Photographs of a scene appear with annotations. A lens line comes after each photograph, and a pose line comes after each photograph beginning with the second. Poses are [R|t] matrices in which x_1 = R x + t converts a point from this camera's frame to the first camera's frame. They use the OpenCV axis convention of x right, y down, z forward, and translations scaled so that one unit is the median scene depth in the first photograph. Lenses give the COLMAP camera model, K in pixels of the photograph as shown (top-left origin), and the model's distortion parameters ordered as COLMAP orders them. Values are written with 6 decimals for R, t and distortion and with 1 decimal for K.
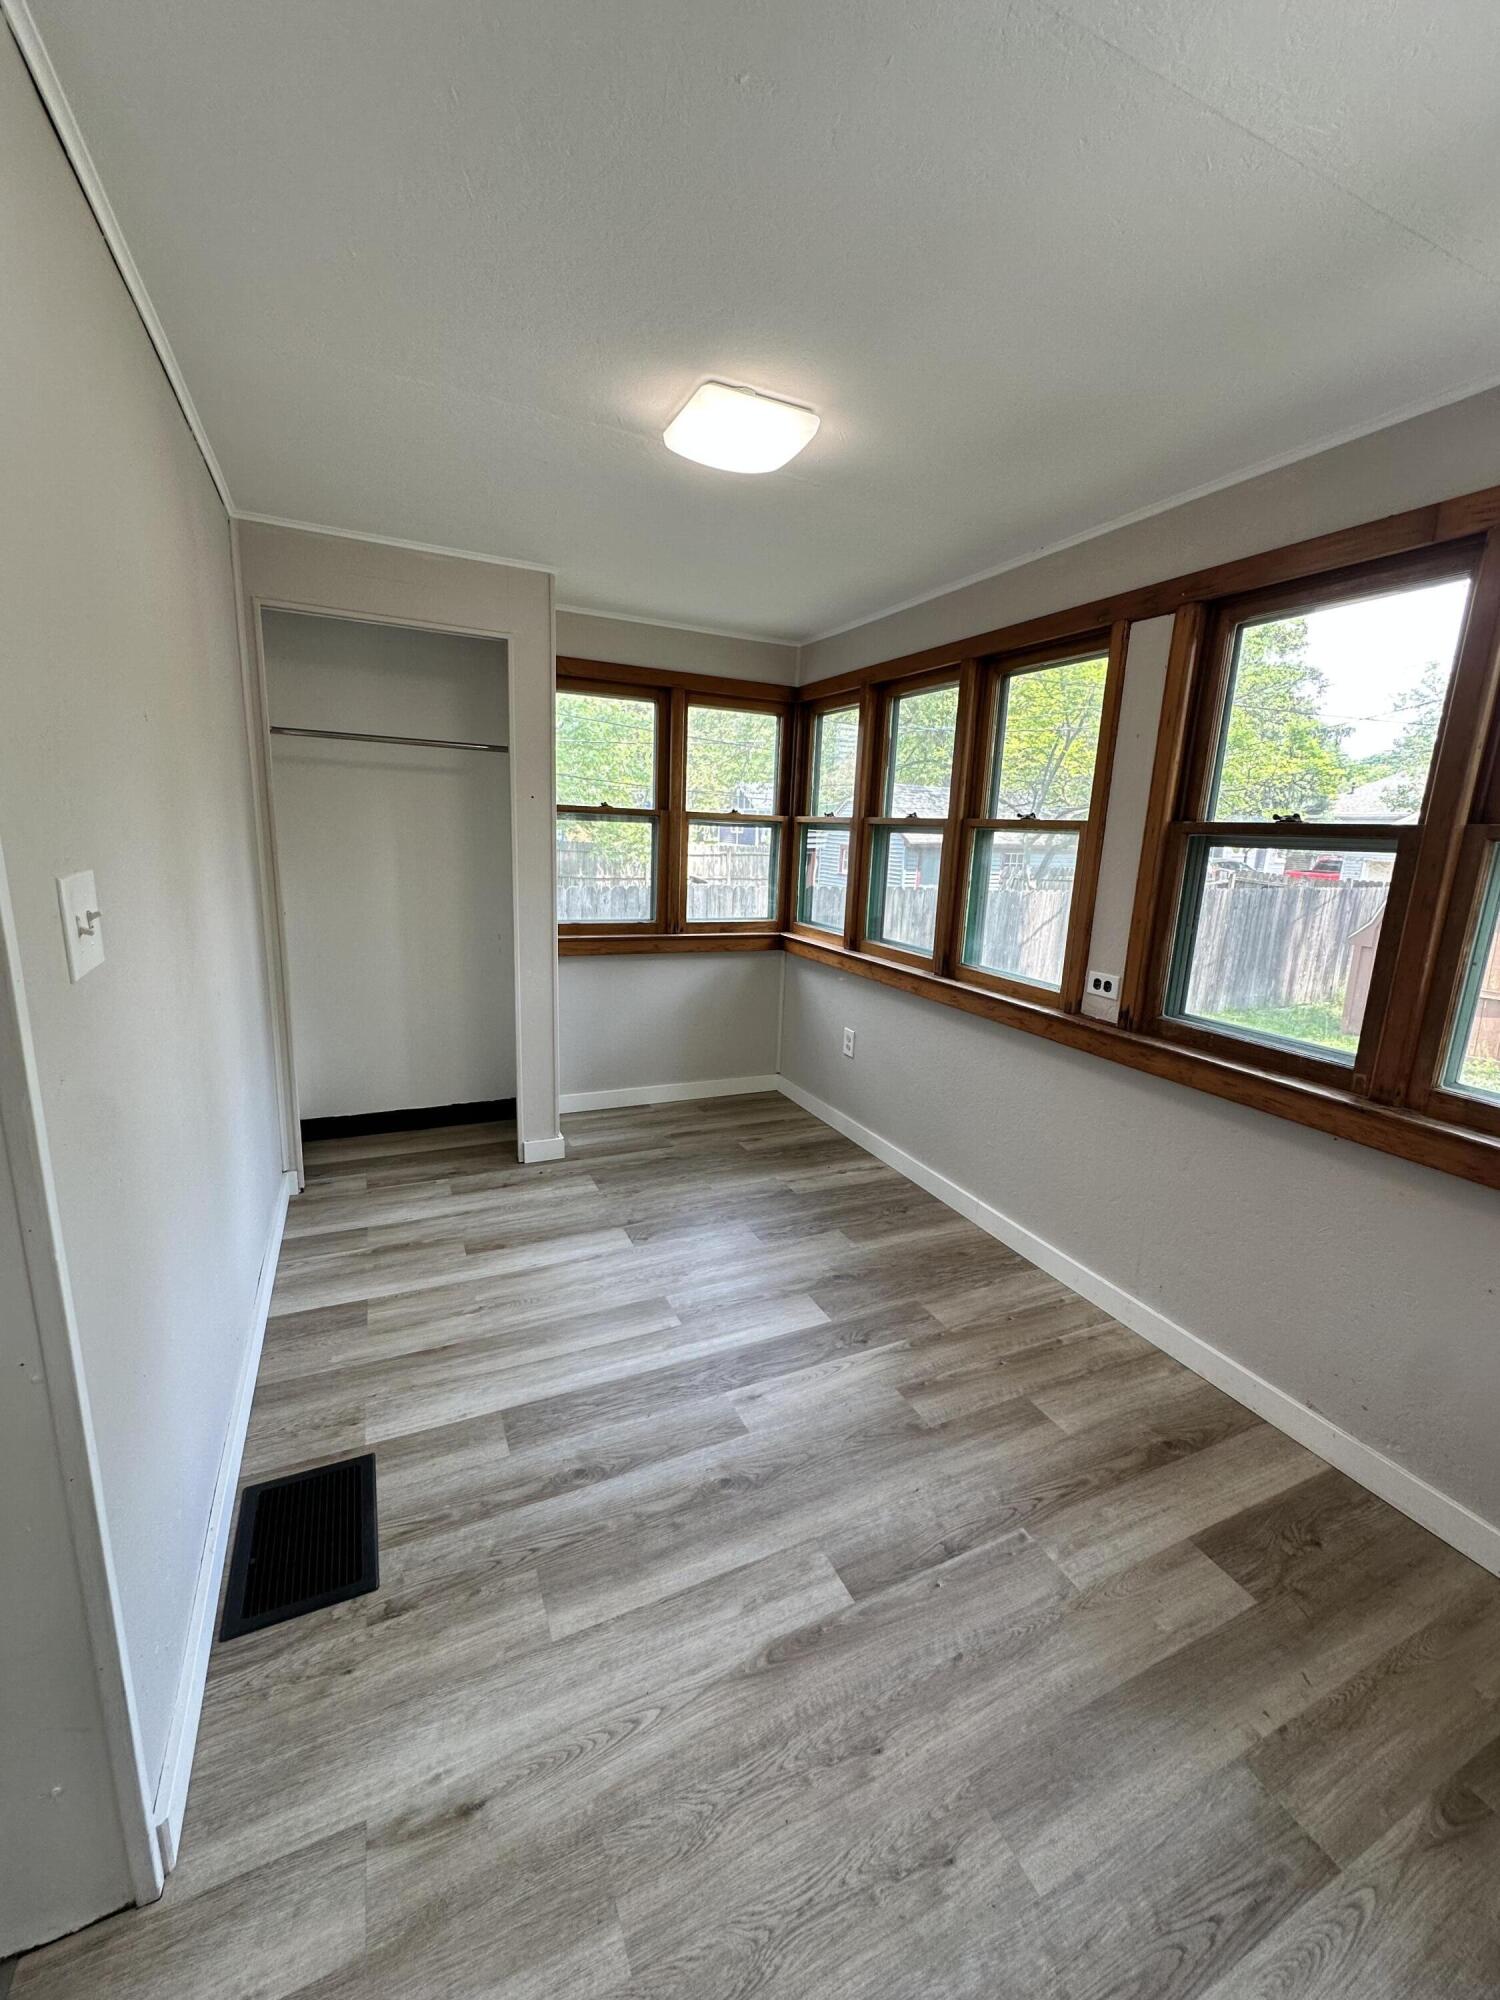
lens RADIAL K [[797.7, 0, 753.2], [0, 797.7, 997.5], [0, 0, 1]] dist [-0.001195, 0.000262]
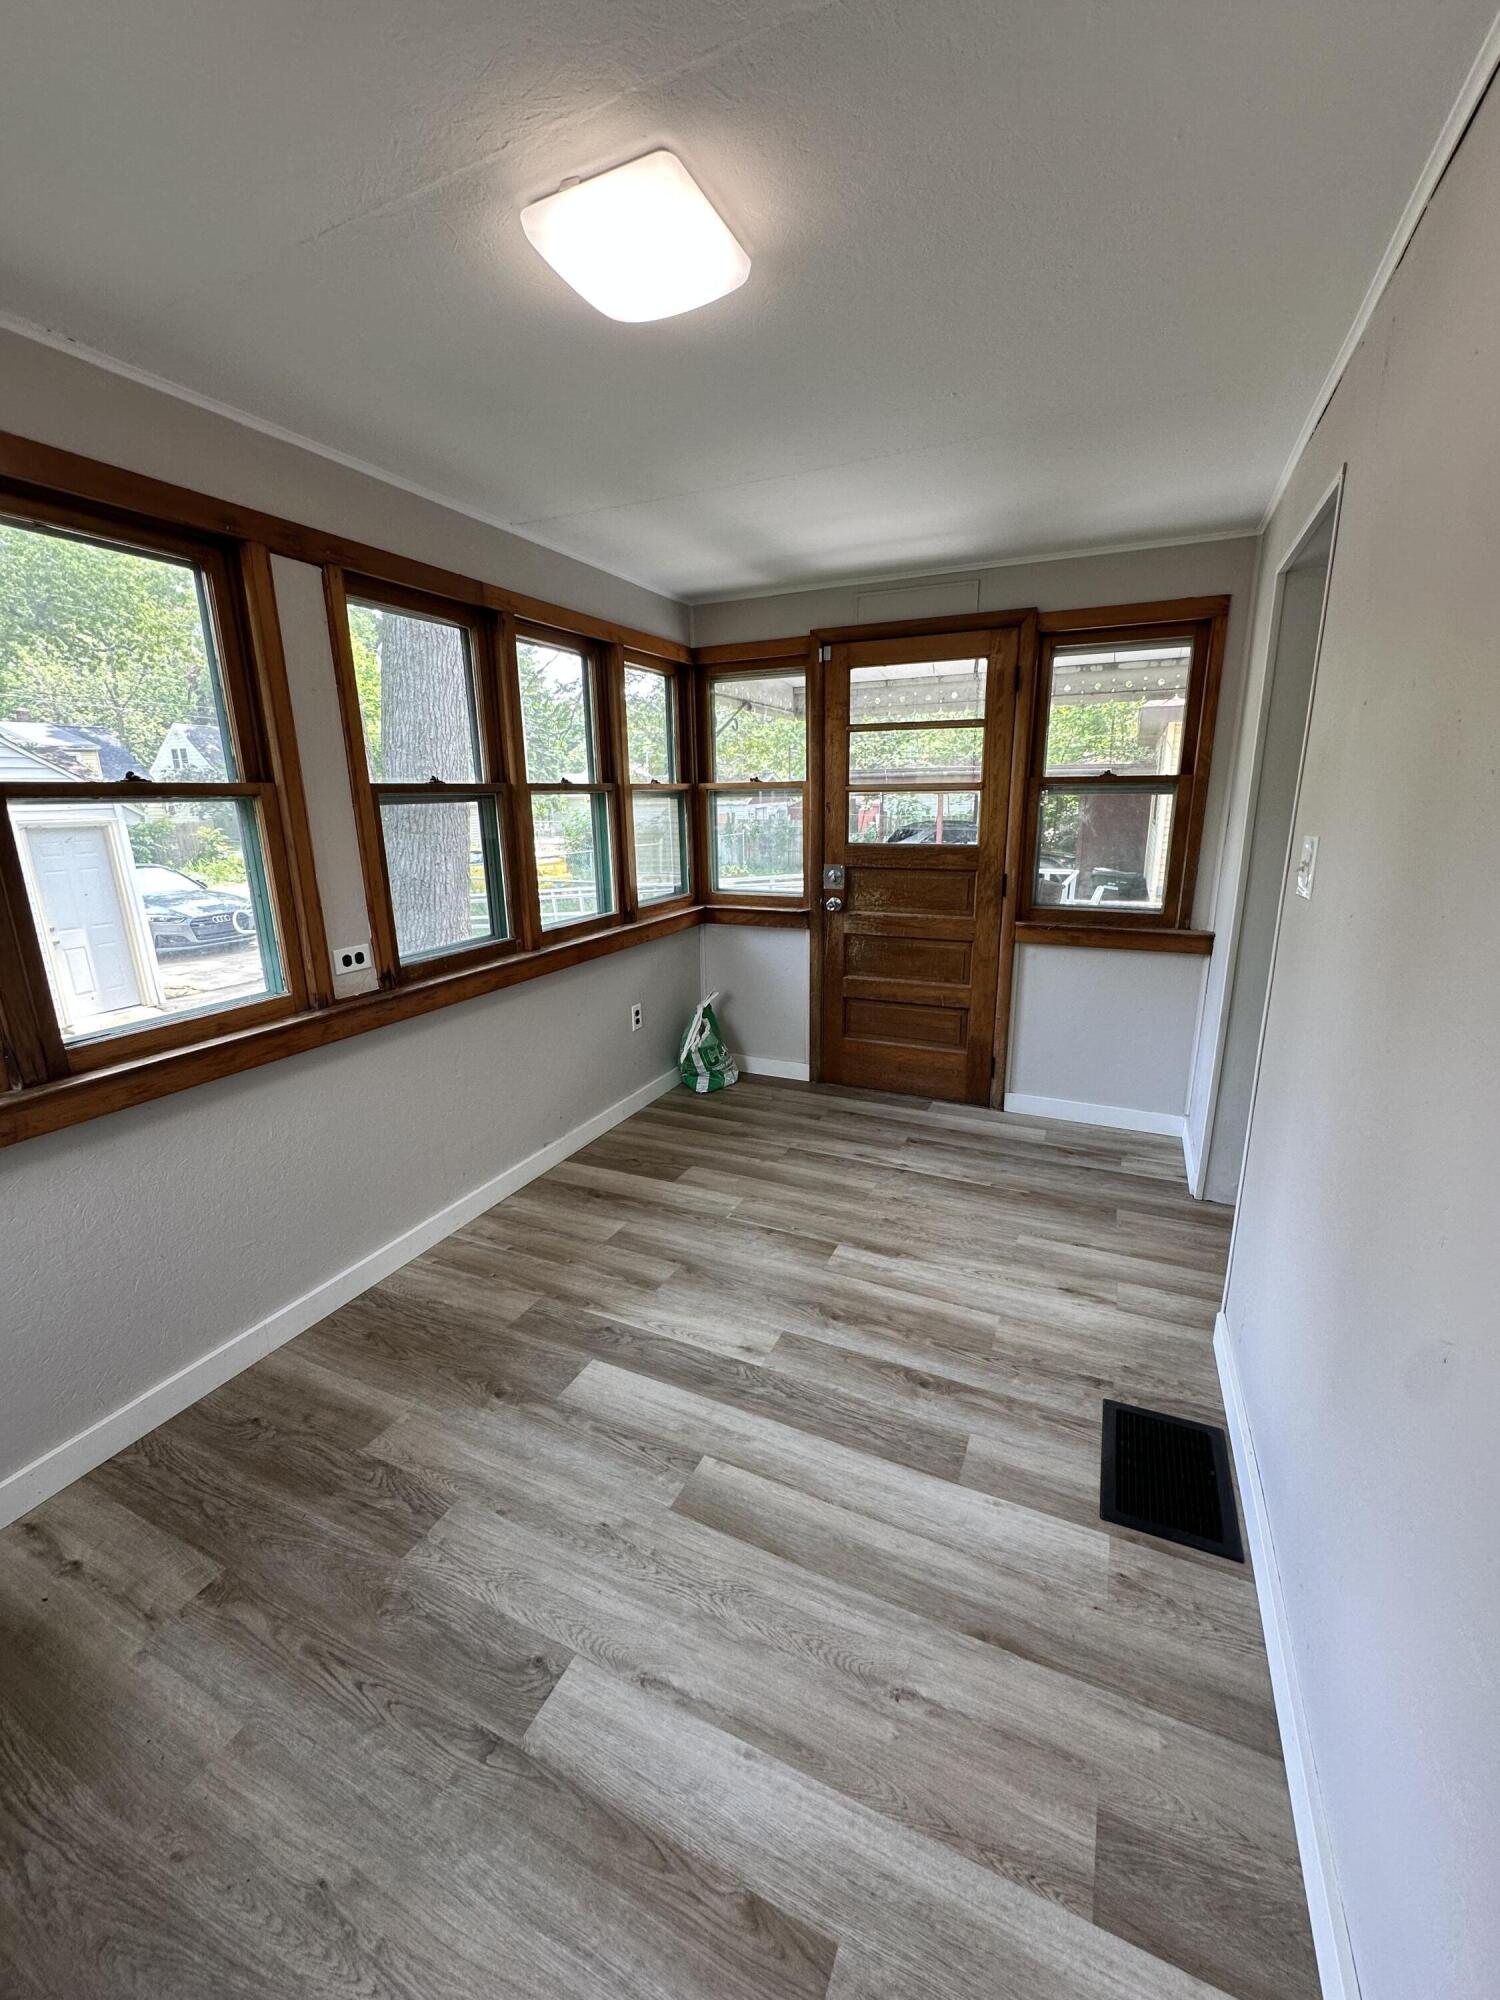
lens RADIAL K [[797.7, 0, 753.2], [0, 797.7, 997.5], [0, 0, 1]] dist [-0.001195, 0.000262]
pose [[-0.642121, -0.217723, 0.735035, -0.678782], [0.152185, 0.903534, 0.400581, -0.334907], [-0.751345, 0.369083, -0.547045, 1.407985]]
